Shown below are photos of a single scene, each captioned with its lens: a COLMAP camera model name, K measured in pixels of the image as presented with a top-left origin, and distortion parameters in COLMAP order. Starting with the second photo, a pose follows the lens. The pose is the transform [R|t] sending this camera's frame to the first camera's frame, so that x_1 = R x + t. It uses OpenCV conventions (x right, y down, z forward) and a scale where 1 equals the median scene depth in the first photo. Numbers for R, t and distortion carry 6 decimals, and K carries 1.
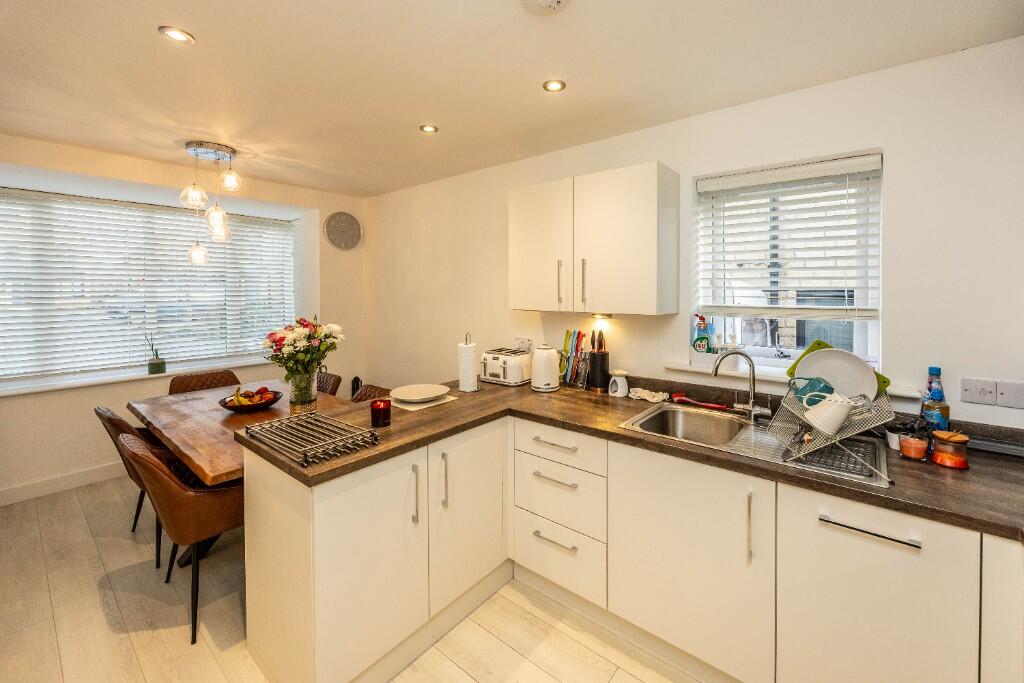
lens RADIAL K [[392.9, 0, 500.7], [0, 392.9, 292.4], [0, 0, 1]] dist [-0.002448, 0.000135]
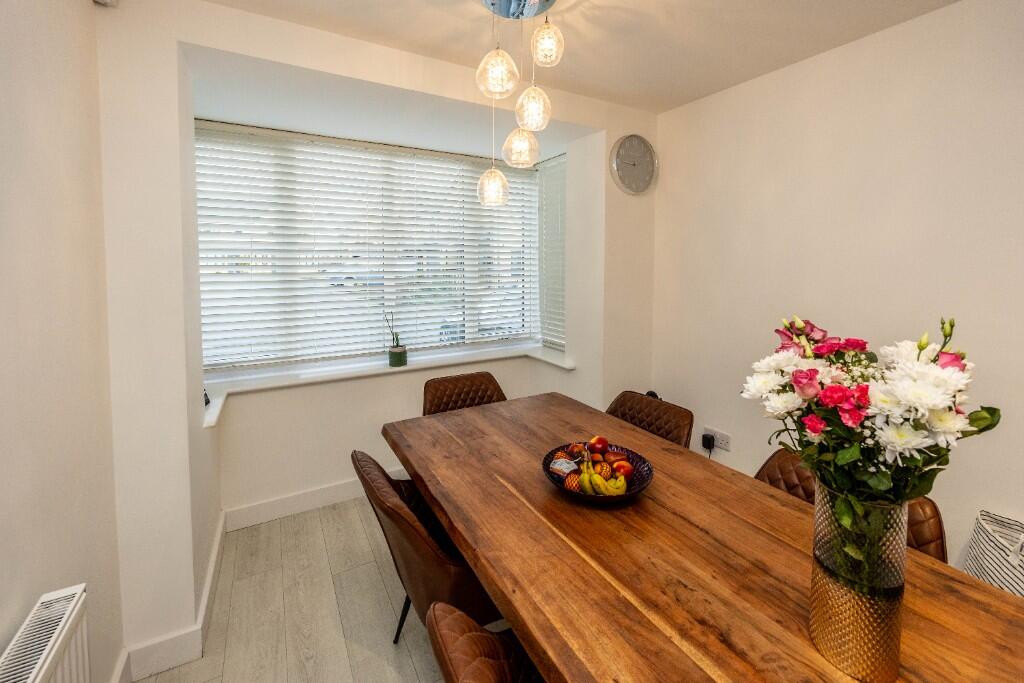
lens RADIAL K [[415.6, 0, 511.6], [0, 415.6, 263.3], [0, 0, 1]] dist [-0.015468, -0.000053]
pose [[0.932492, 0.001540, -0.361187, -0.383865], [-0.002978, 0.999990, -0.003425, 0.011132], [0.361178, 0.004270, 0.932487, 0.331978]]
